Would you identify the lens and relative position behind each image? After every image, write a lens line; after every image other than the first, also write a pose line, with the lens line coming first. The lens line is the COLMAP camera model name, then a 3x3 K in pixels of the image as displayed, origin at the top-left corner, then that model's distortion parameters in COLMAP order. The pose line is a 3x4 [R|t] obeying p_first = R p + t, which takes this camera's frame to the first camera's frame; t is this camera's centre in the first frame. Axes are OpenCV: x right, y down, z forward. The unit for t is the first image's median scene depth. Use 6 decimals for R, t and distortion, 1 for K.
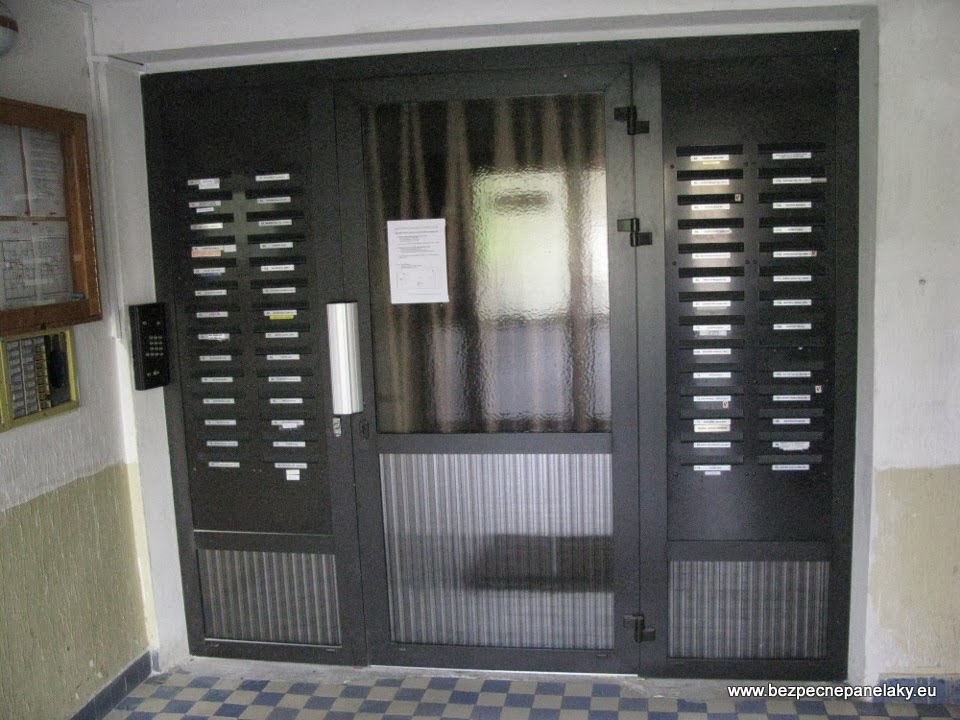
lens RADIAL K [[970.0, 0, 494.8], [0, 970.0, 360.2], [0, 0, 1]] dist [-0.206314, 0.256812]
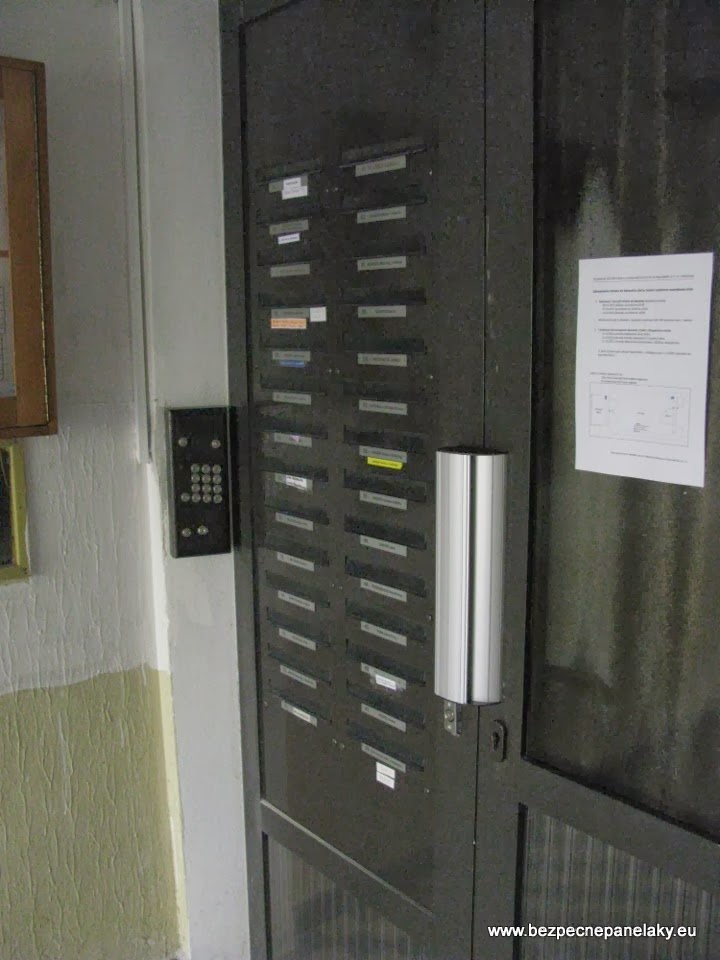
lens RADIAL K [[970.0, 0, 347.6], [0, 970.0, 484.0], [0, 0, 1]] dist [-0.206314, 0.256812]
pose [[0.731234, 0.143776, -0.666803, 0.087606], [-0.107062, 0.989610, 0.095972, -0.079274], [0.673673, 0.001212, 0.739029, 0.635948]]
